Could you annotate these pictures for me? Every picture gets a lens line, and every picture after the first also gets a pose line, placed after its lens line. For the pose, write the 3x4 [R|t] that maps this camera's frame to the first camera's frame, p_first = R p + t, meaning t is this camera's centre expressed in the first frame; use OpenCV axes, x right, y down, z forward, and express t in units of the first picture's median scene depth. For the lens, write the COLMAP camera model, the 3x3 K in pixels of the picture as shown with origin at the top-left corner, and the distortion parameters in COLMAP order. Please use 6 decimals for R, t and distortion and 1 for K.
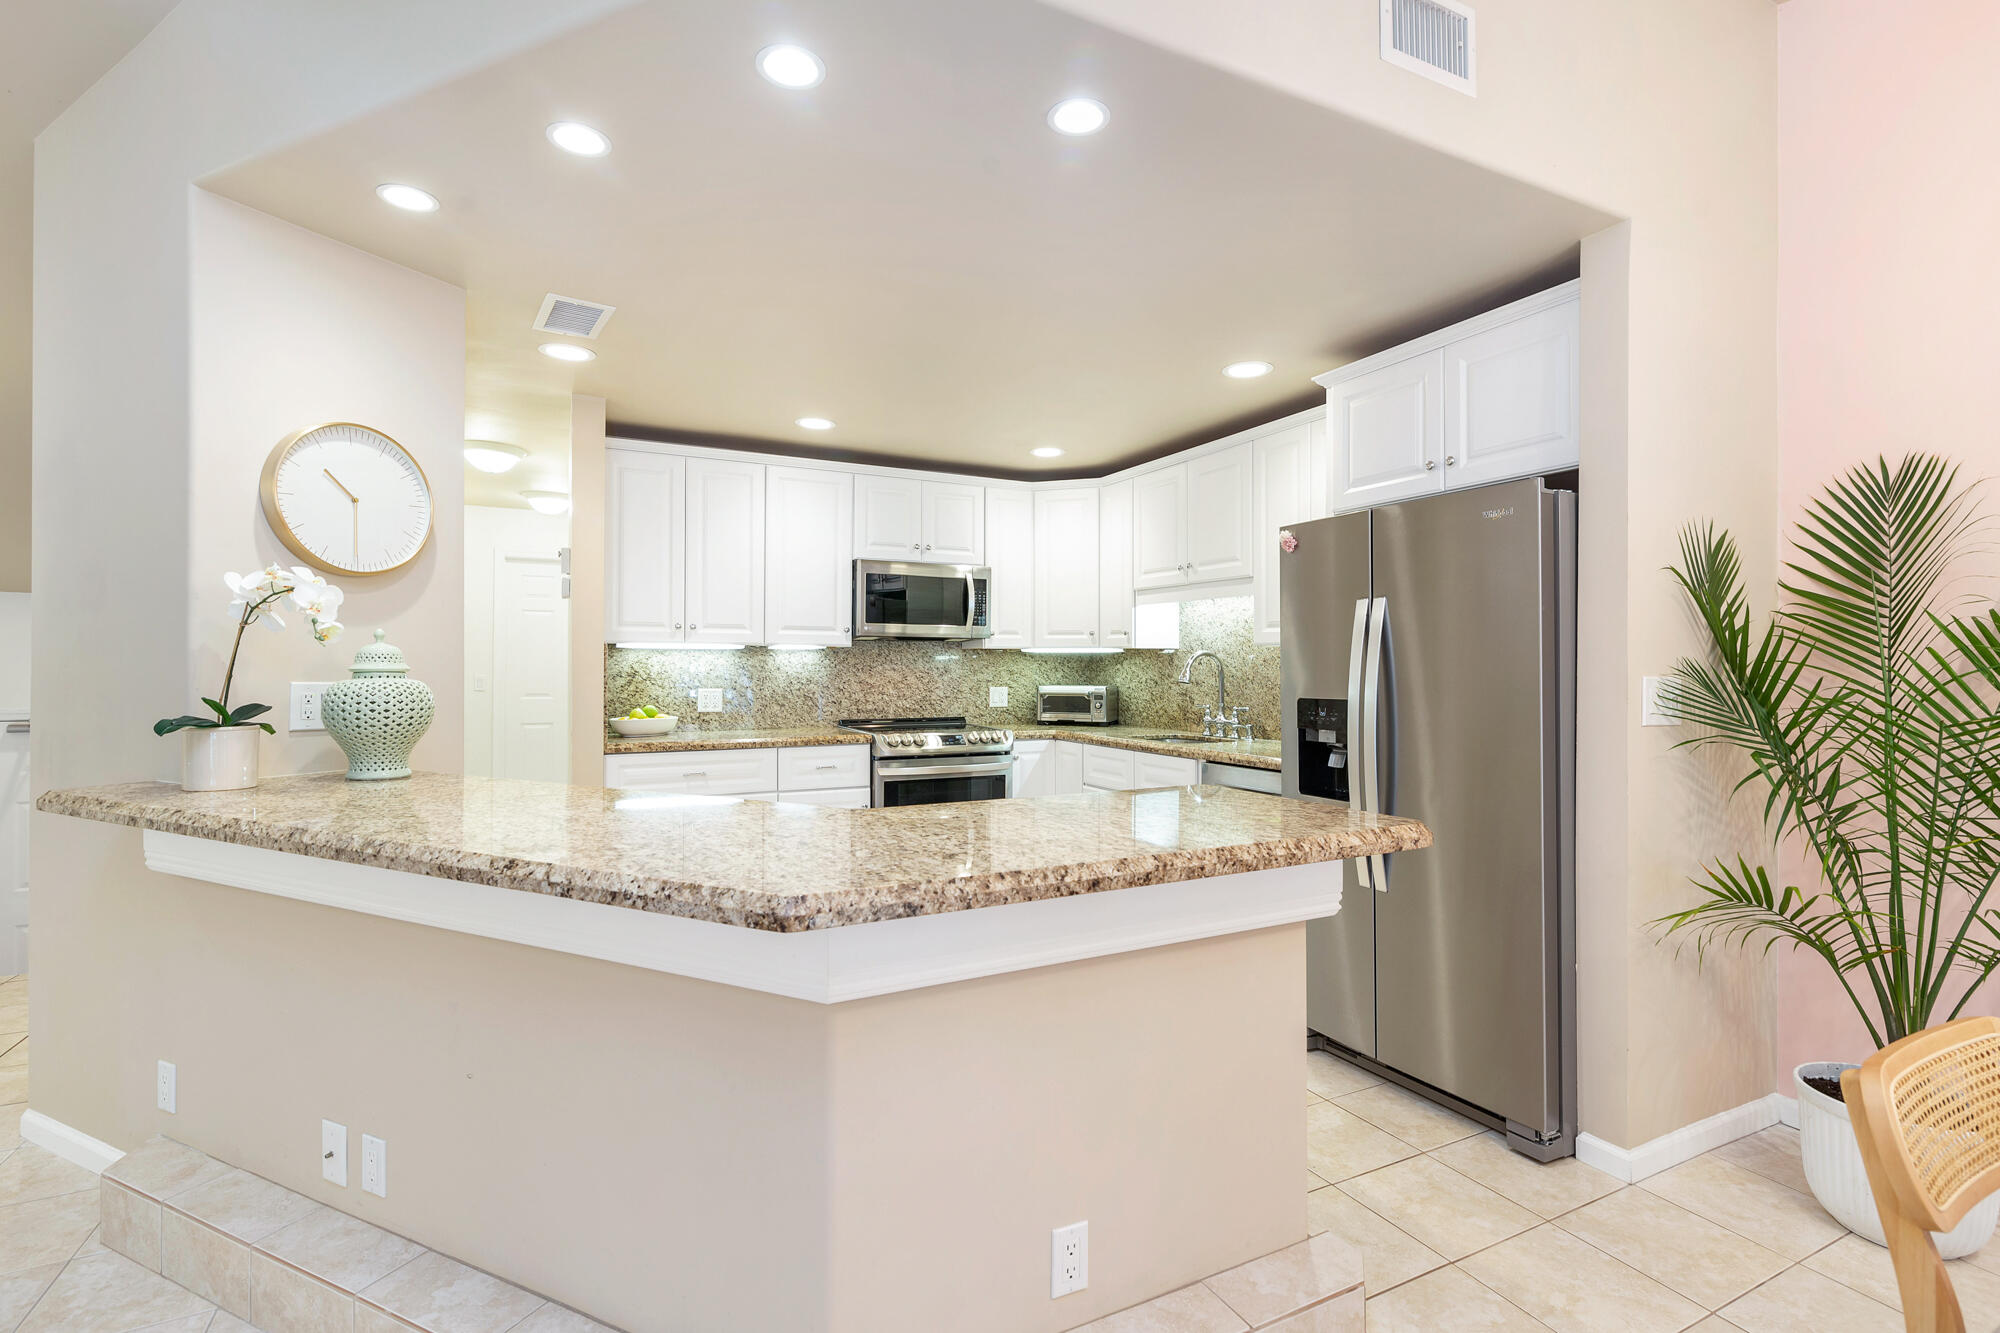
lens RADIAL K [[907.8, 0, 998.7], [0, 907.8, 669.5], [0, 0, 1]] dist [-0.001170, -0.000051]
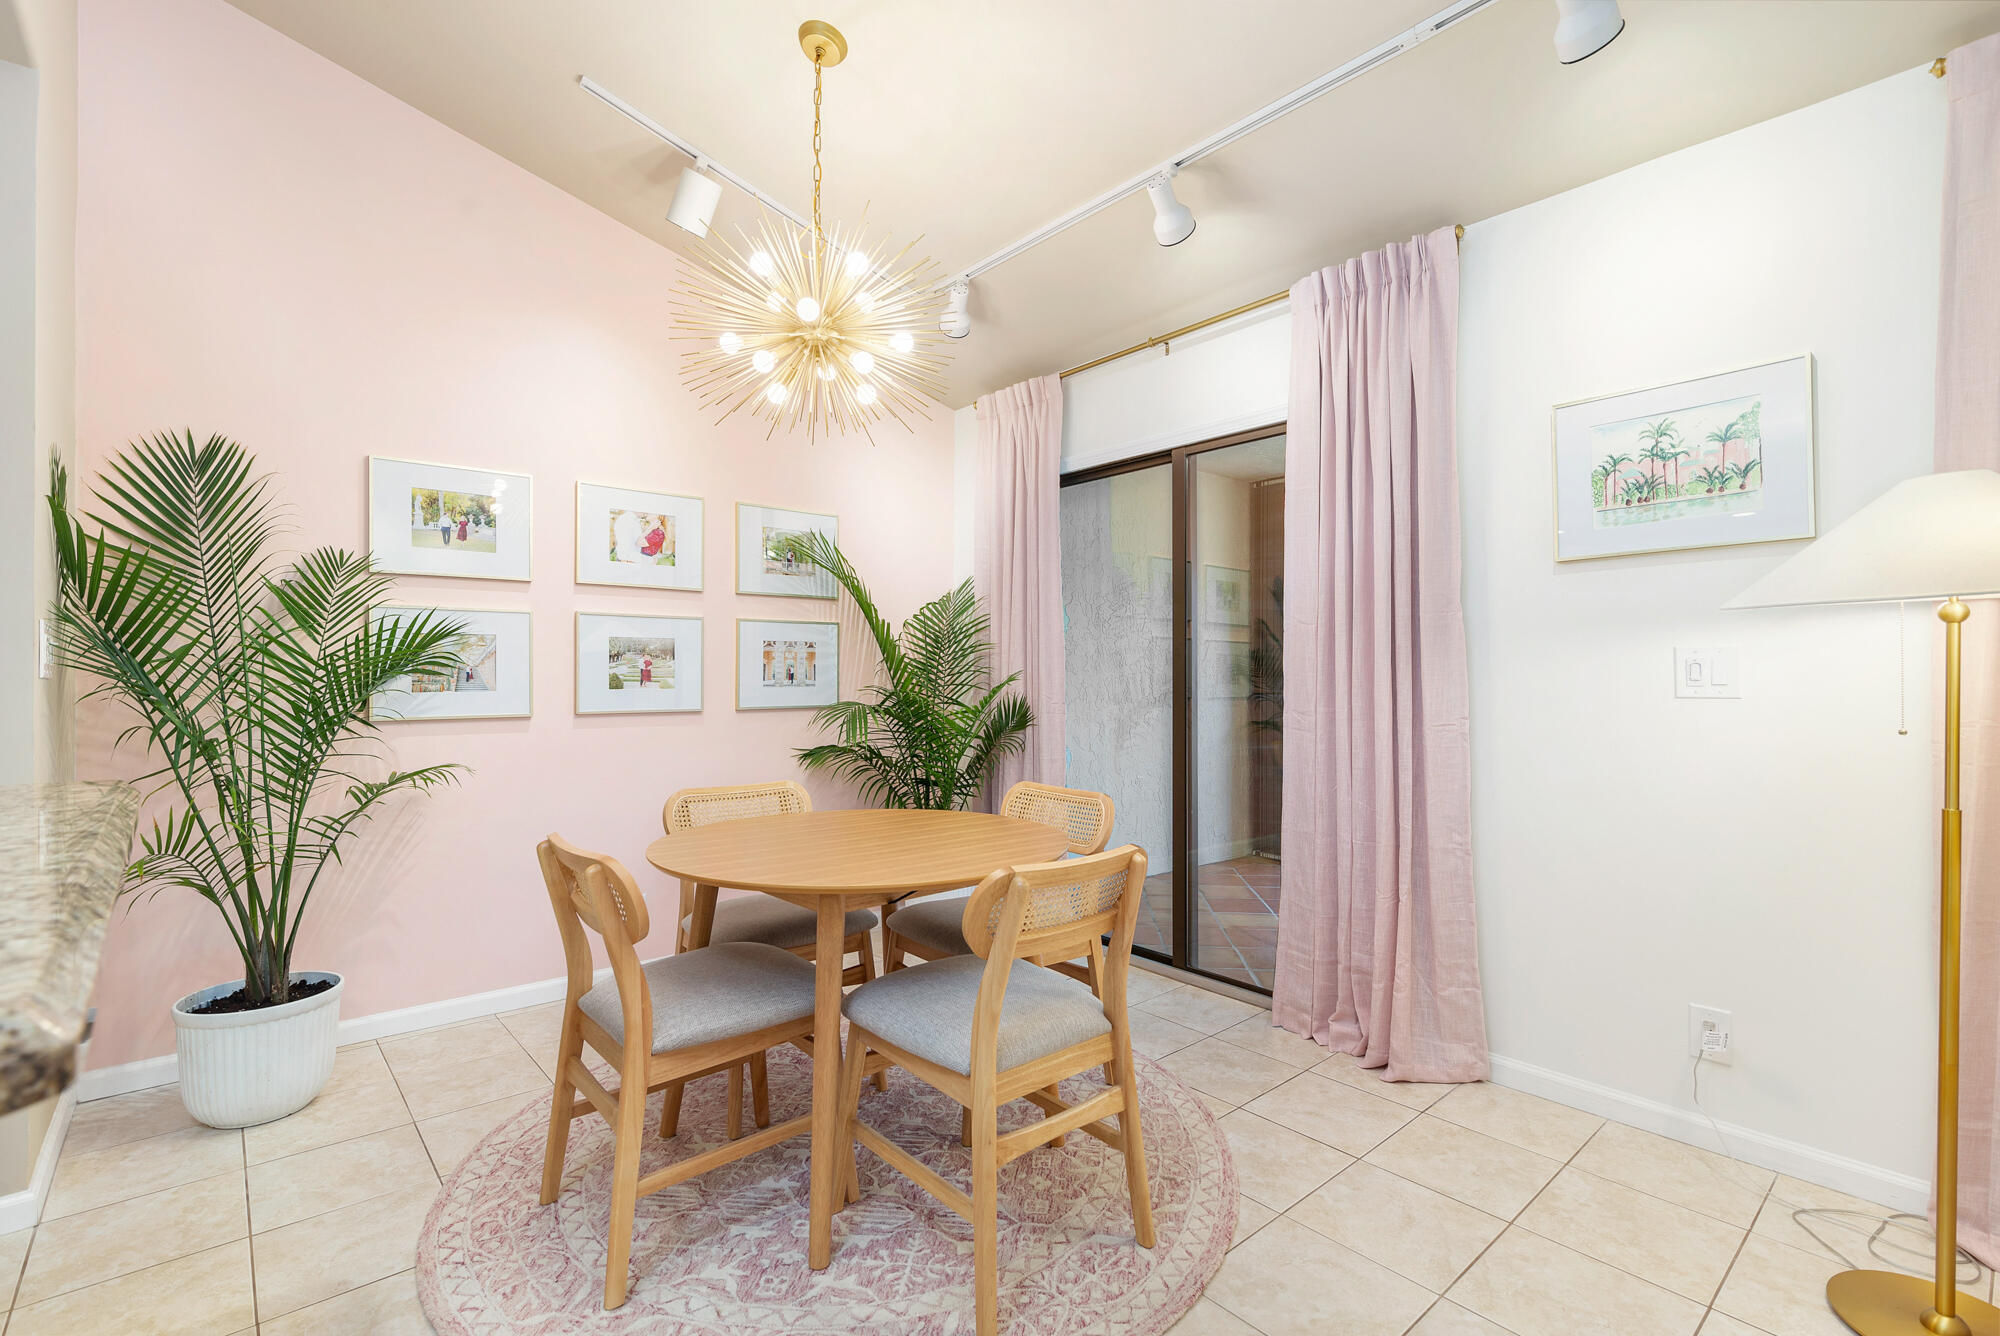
lens RADIAL K [[907.8, 0, 998.7], [0, 907.8, 671.0], [0, 0, 1]] dist [-0.001170, -0.000051]
pose [[-0.249133, 0.001906, 0.968467, -0.176826], [0.001208, 0.999998, -0.001657, 0.031383], [-0.968468, 0.000757, -0.249135, 0.185273]]
